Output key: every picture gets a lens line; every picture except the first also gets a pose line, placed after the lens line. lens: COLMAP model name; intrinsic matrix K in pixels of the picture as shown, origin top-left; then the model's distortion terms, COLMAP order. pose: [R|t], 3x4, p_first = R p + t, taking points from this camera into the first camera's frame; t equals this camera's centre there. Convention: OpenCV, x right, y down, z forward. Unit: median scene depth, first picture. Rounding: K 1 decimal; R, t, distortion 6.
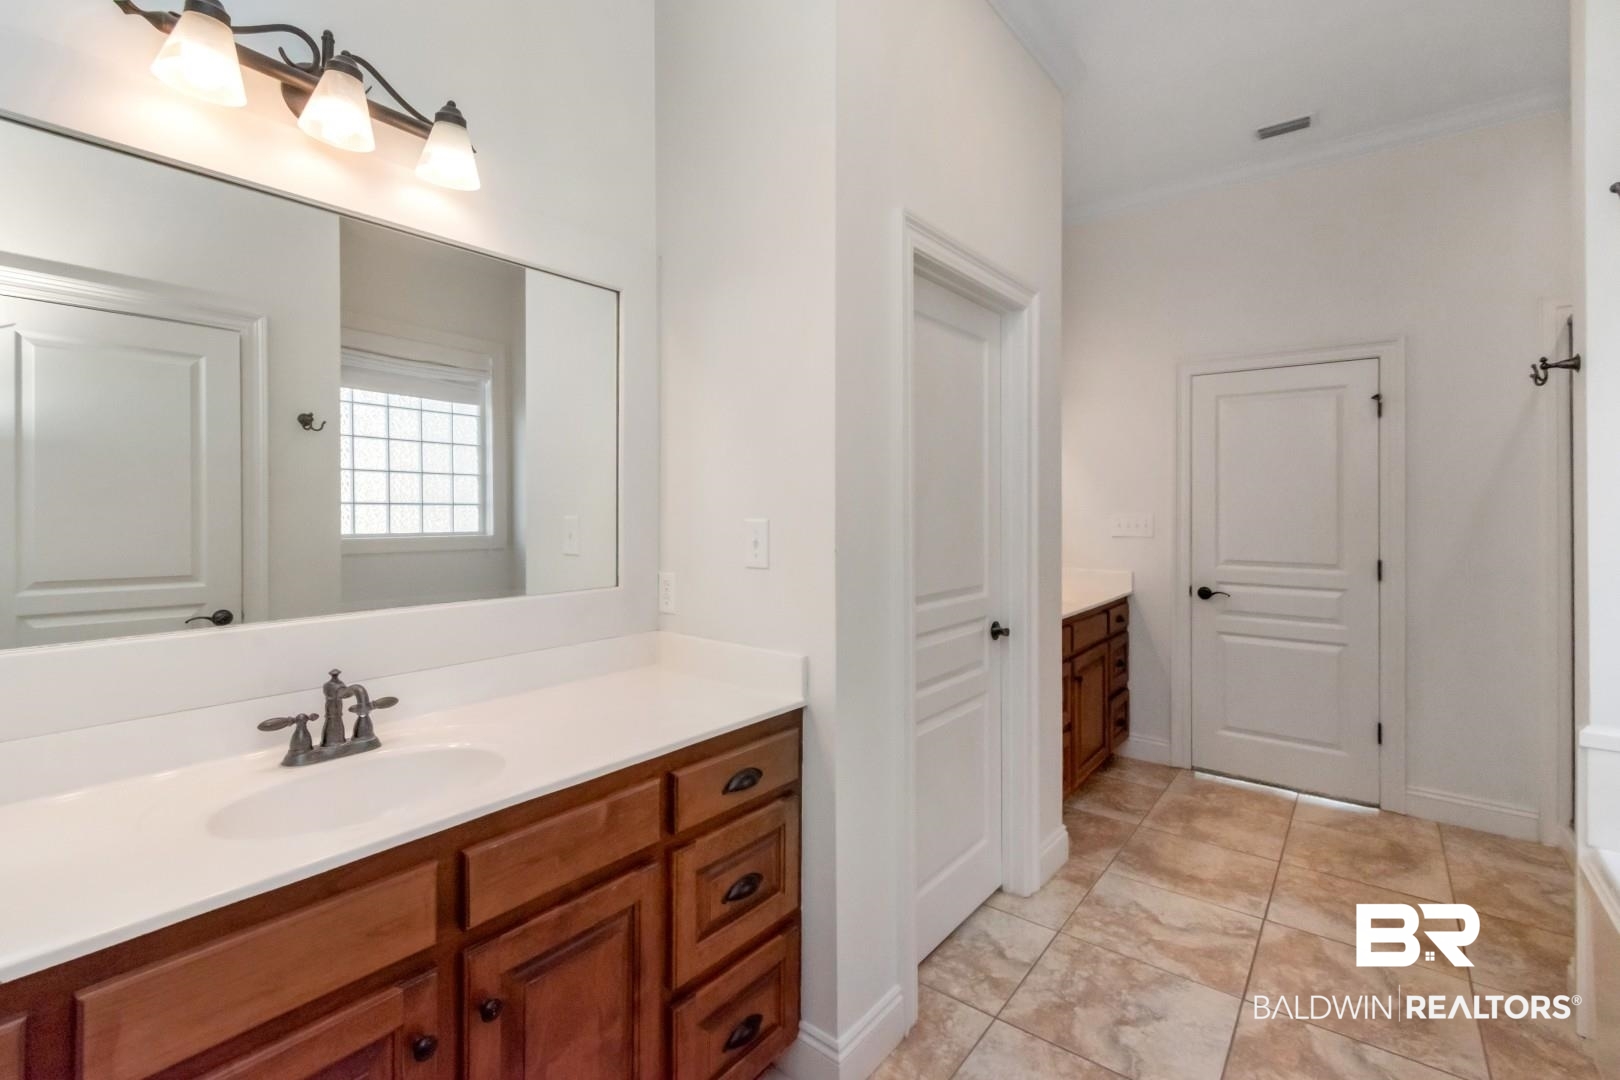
lens RADIAL K [[720.4, 0, 771.3], [0, 720.4, 508.6], [0, 0, 1]] dist [0.005240, -0.000397]
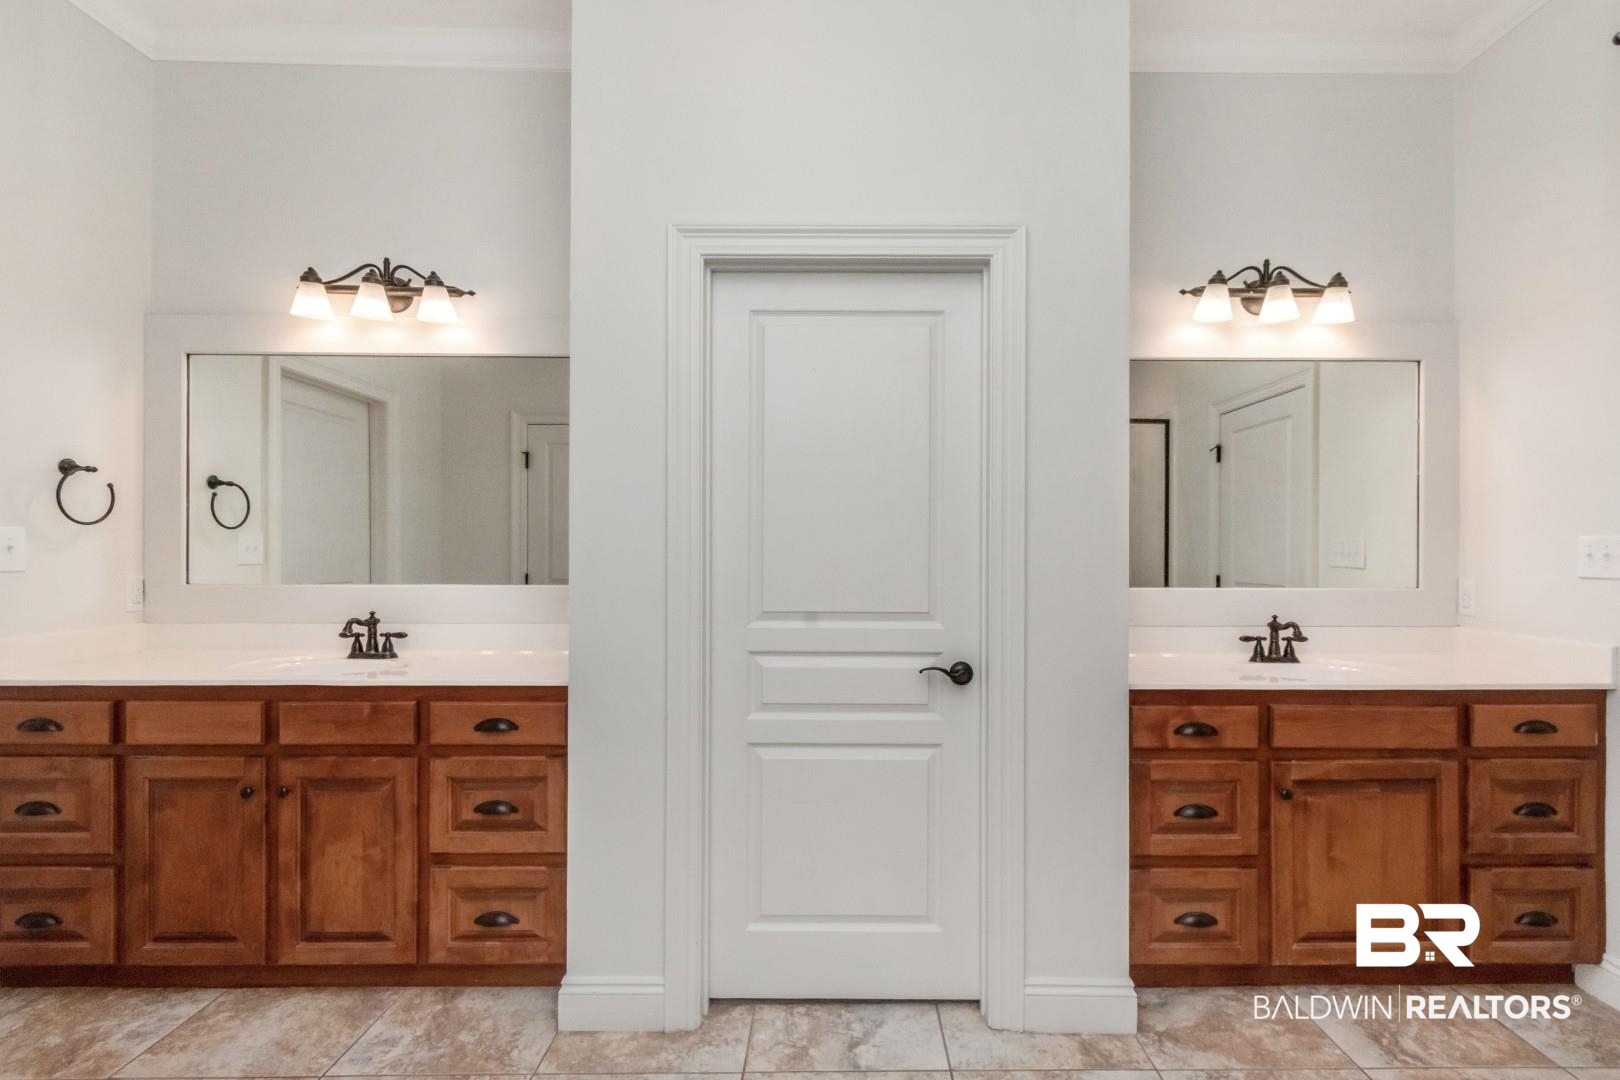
lens RADIAL K [[720.4, 0, 822.3], [0, 720.4, 542.9], [0, 0, 1]] dist [0.005240, -0.000397]
pose [[0.650609, 0.001607, -0.759411, 1.019888], [-0.003029, 0.999995, -0.000480, 0.035247], [0.759407, 0.002612, 0.650611, 0.460553]]
